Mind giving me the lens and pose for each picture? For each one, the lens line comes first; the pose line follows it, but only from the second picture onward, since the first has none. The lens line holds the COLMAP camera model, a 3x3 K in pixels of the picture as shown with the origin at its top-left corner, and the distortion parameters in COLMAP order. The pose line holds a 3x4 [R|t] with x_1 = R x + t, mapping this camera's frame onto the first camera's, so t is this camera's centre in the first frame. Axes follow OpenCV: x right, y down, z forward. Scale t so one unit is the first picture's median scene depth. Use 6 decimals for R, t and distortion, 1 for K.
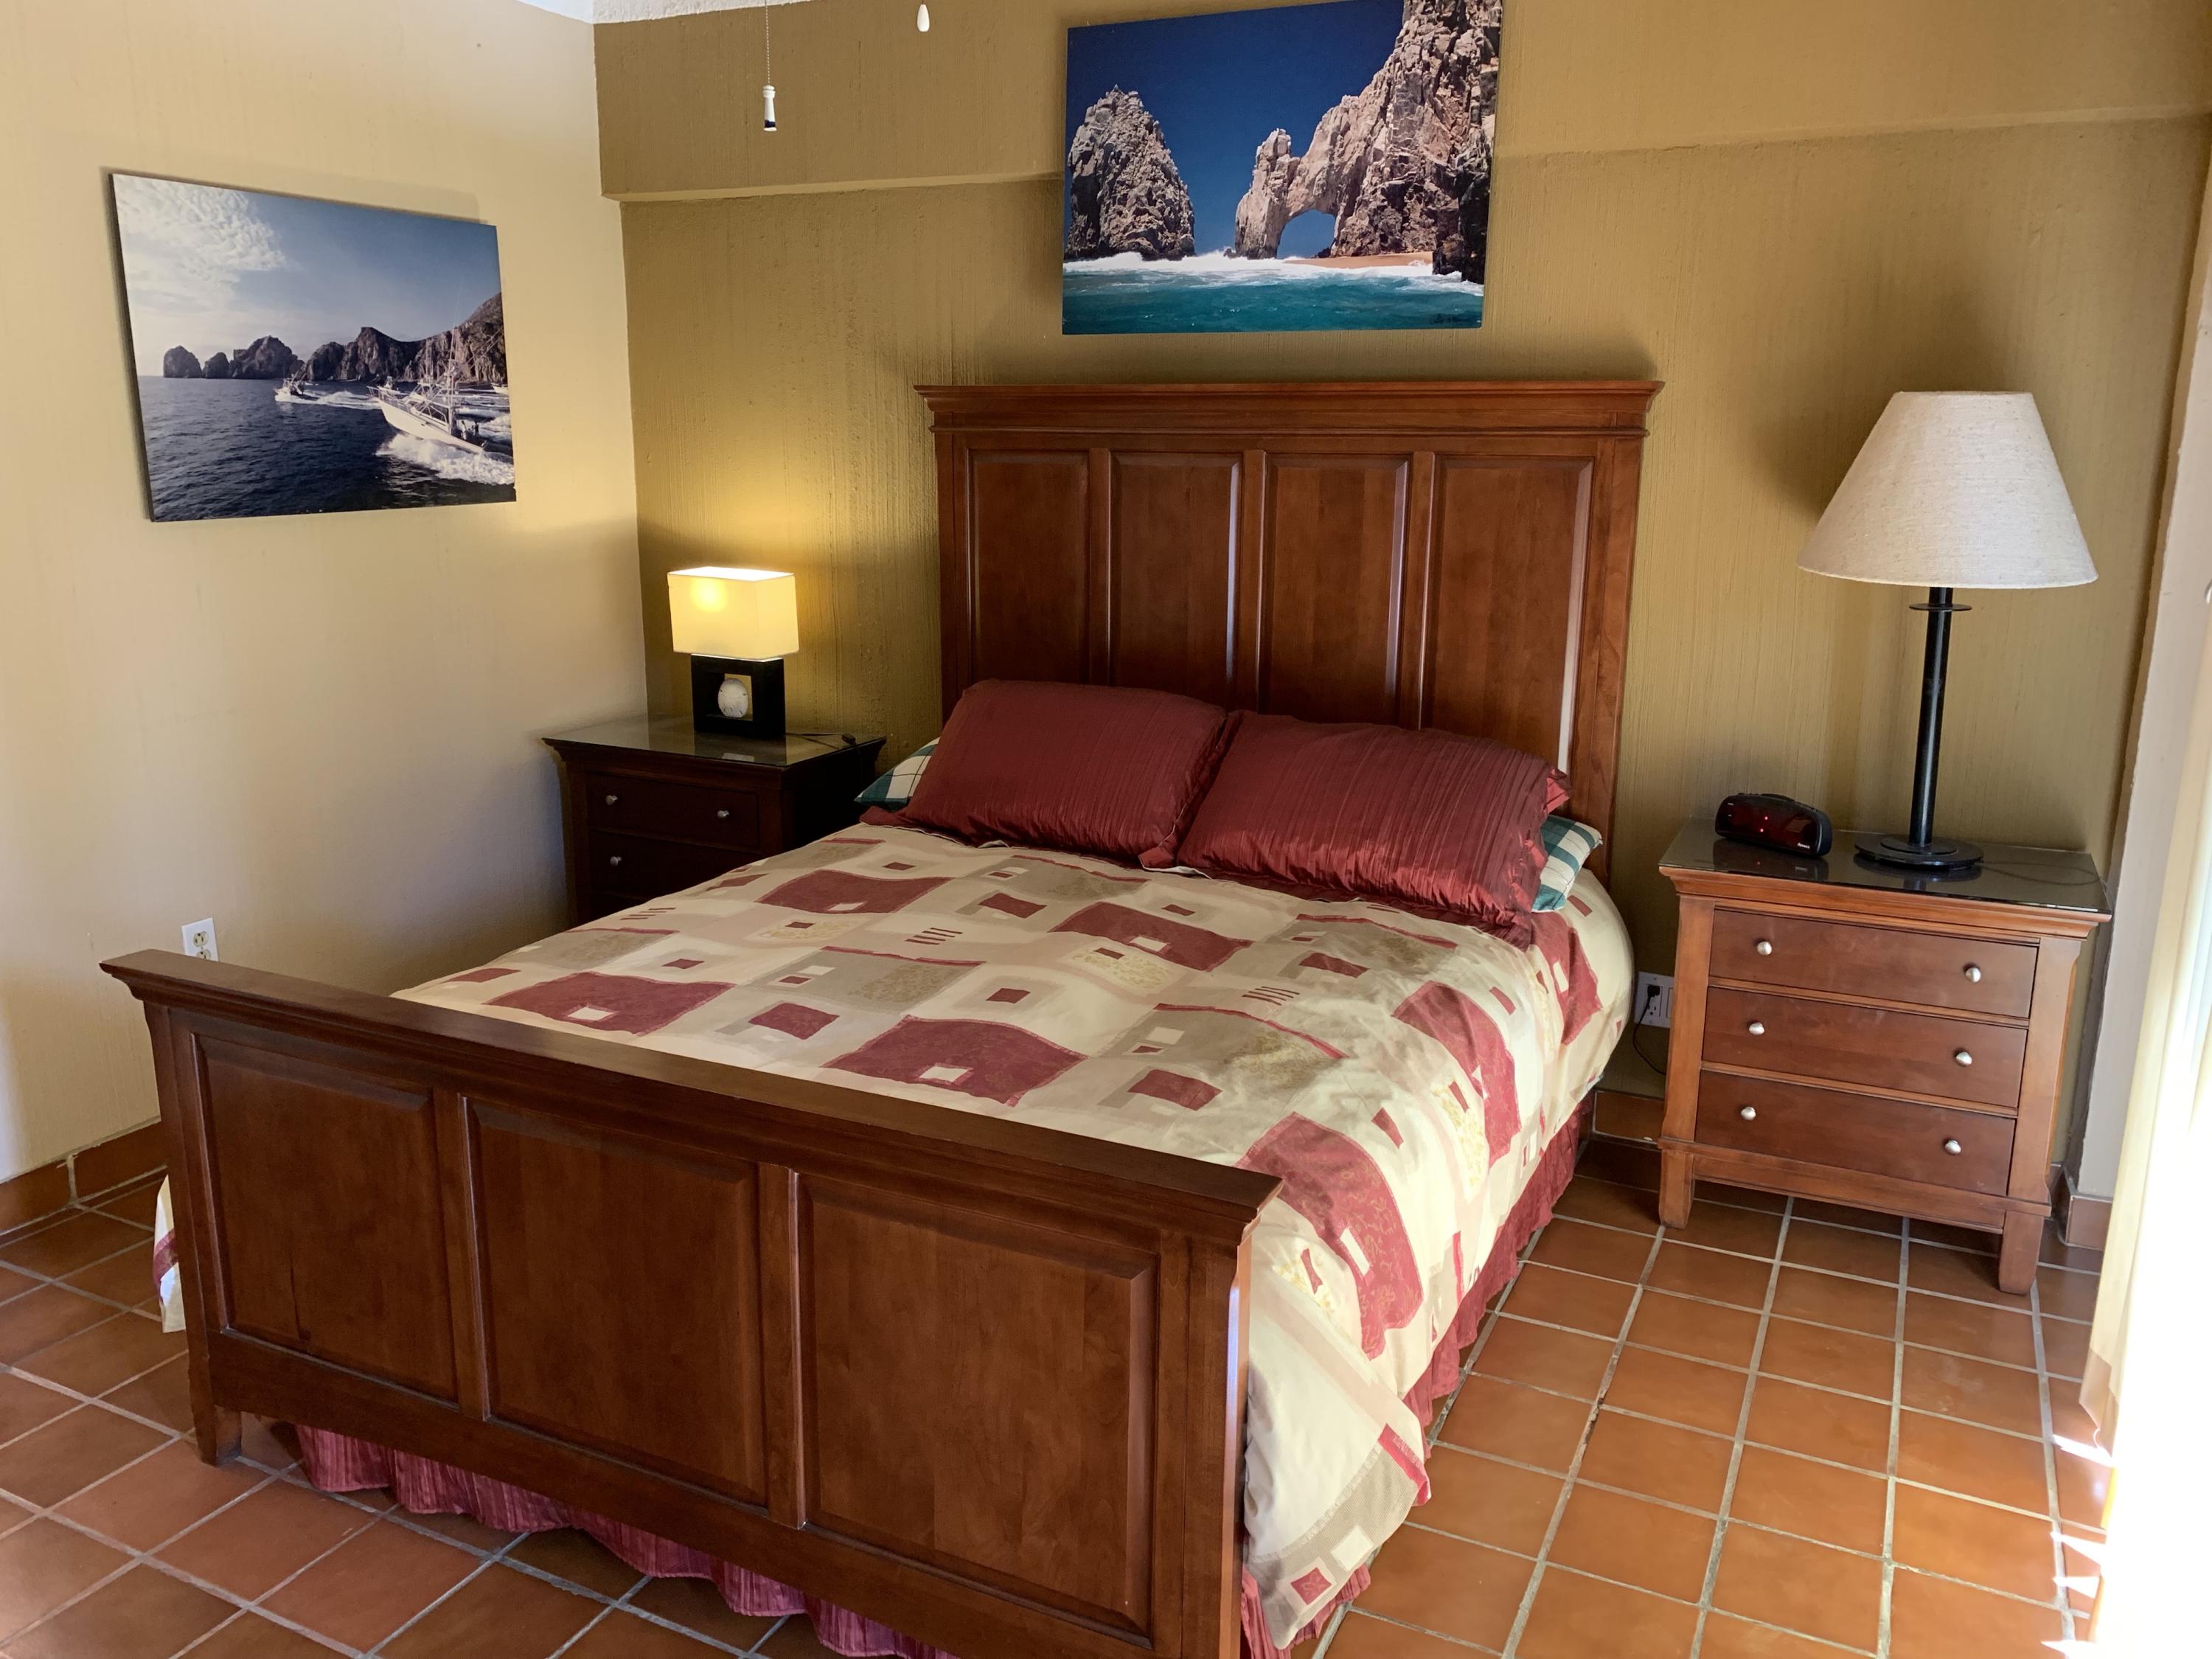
lens RADIAL K [[1706.0, 0, 1133.4], [0, 1706.0, 808.5], [0, 0, 1]] dist [0.076661, -0.117659]
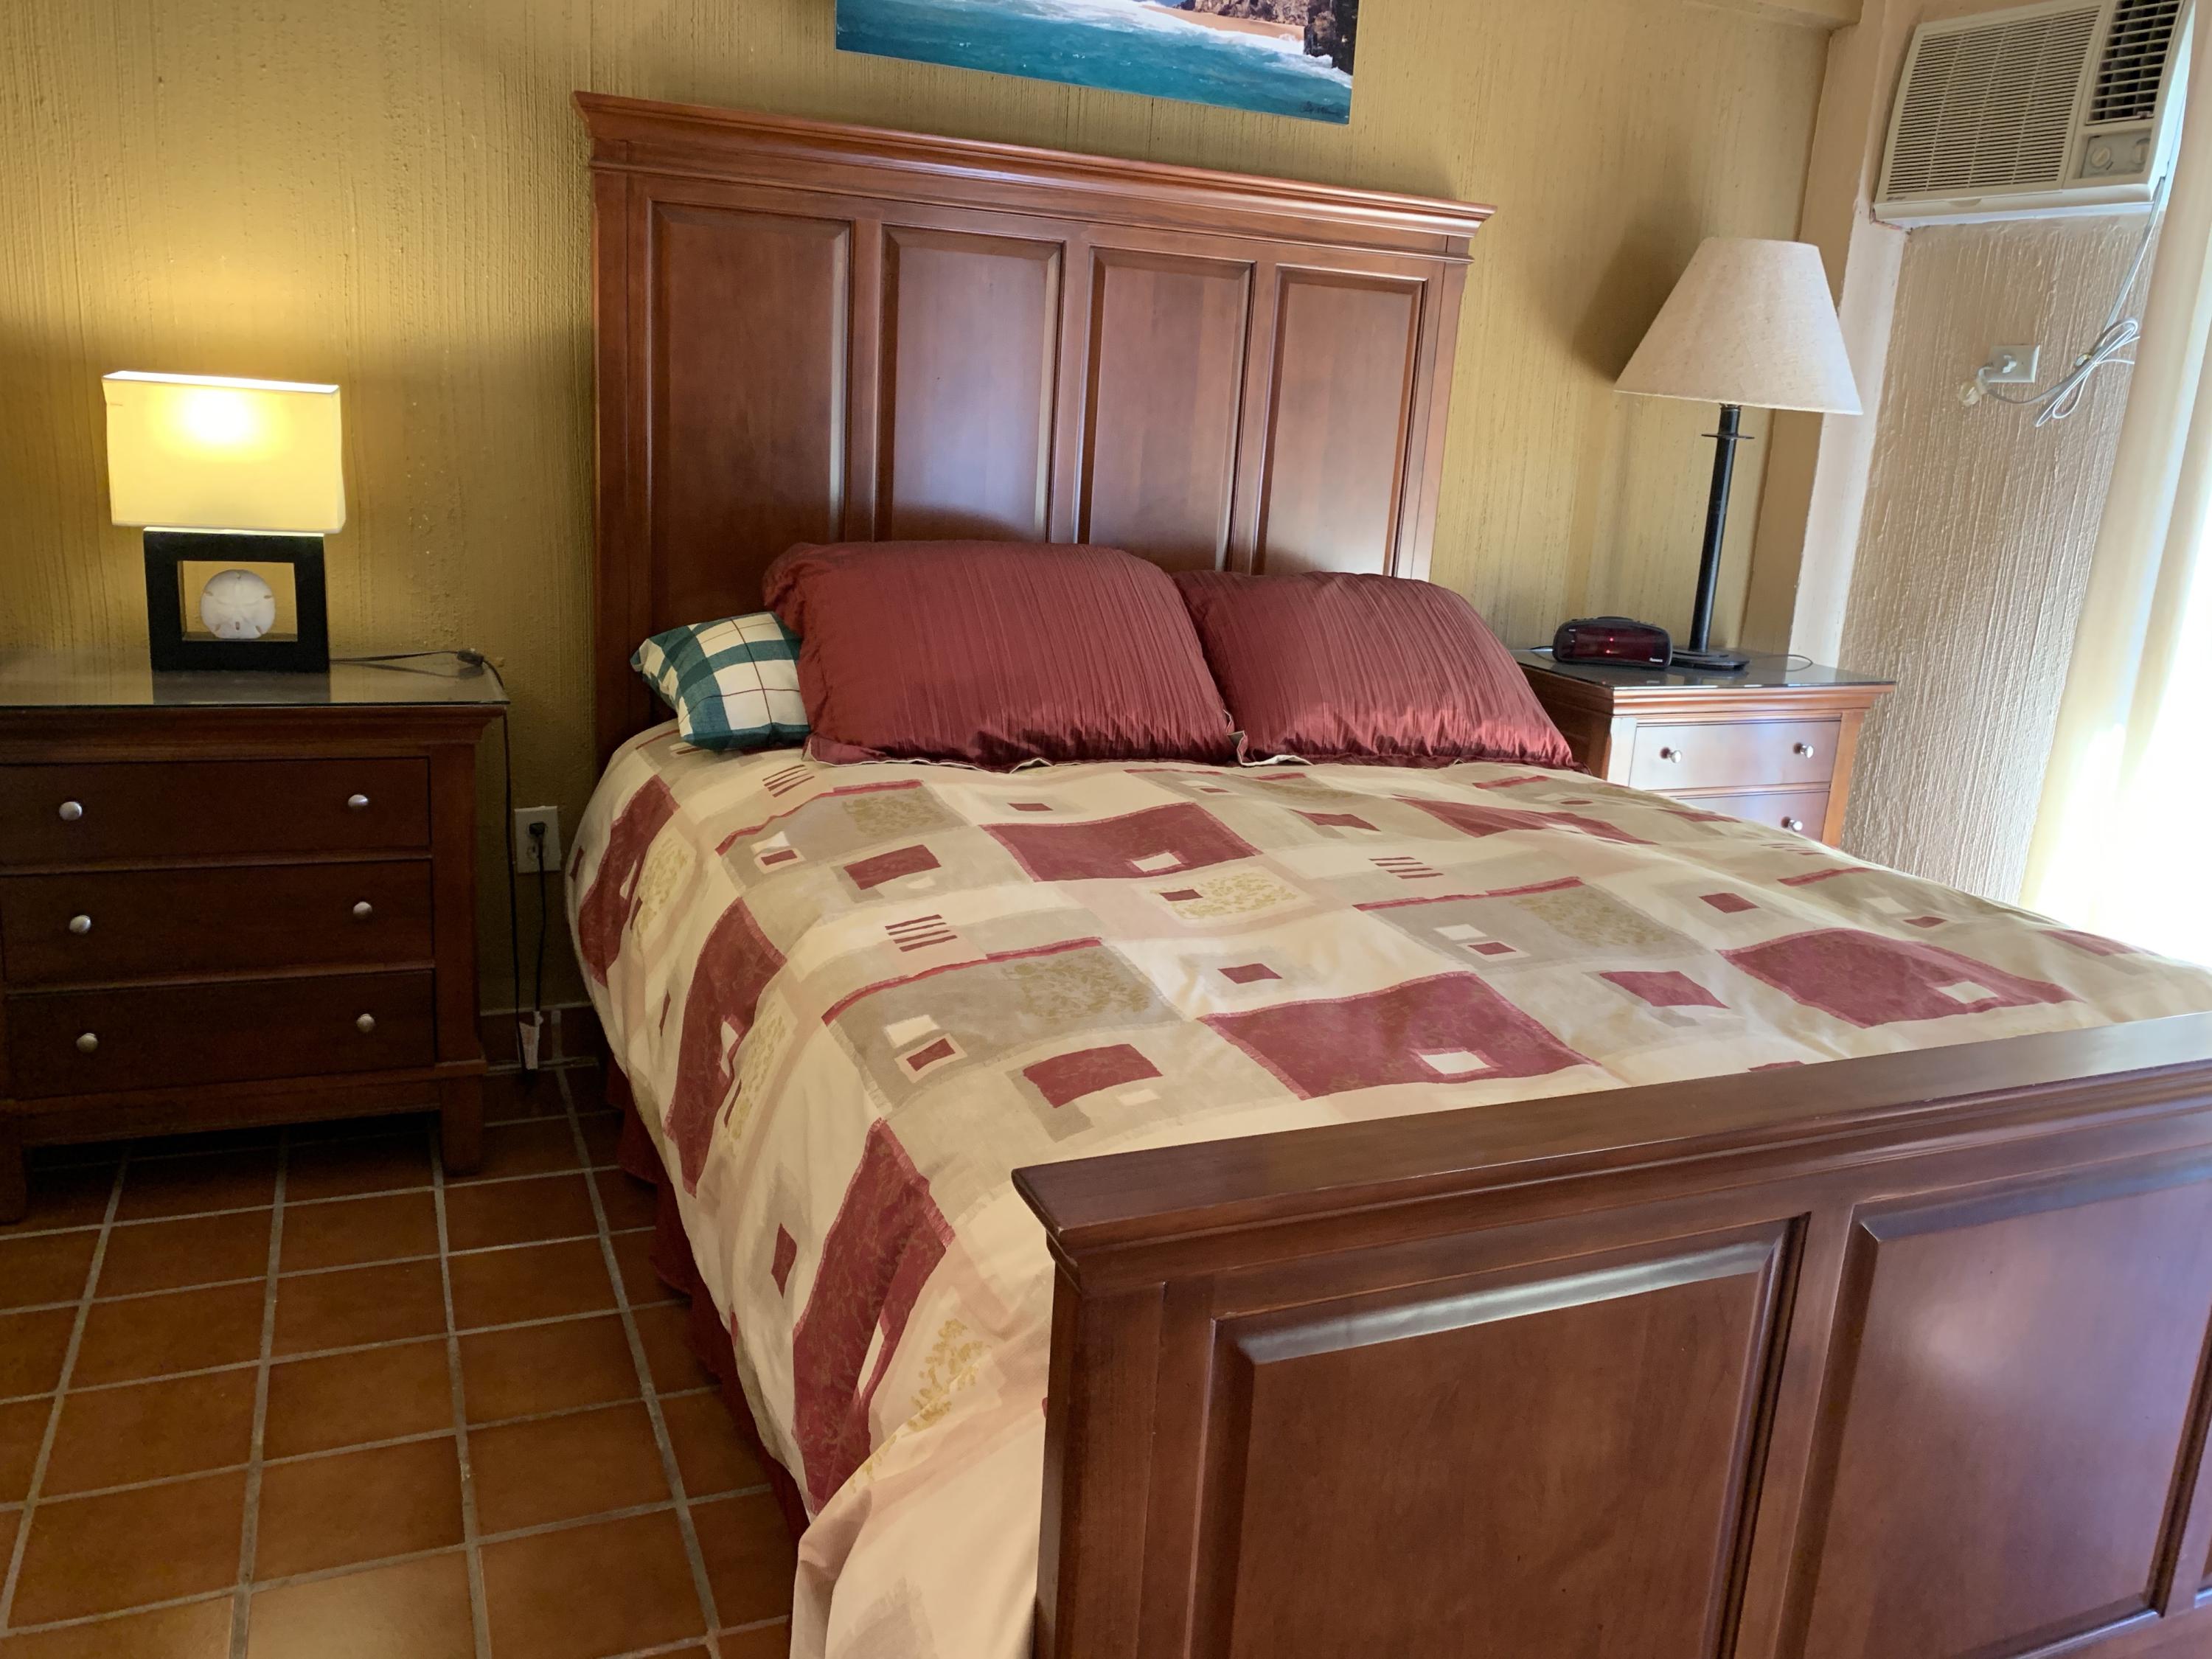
lens RADIAL K [[1723.7, 0, 1086.8], [0, 1723.7, 802.7], [0, 0, 1]] dist [0.017175, -0.013777]
pose [[0.656583, -0.141289, 0.740902, -0.605385], [0.107122, 0.989809, 0.093824, -0.028281], [-0.746608, 0.017763, 0.665027, 0.506746]]
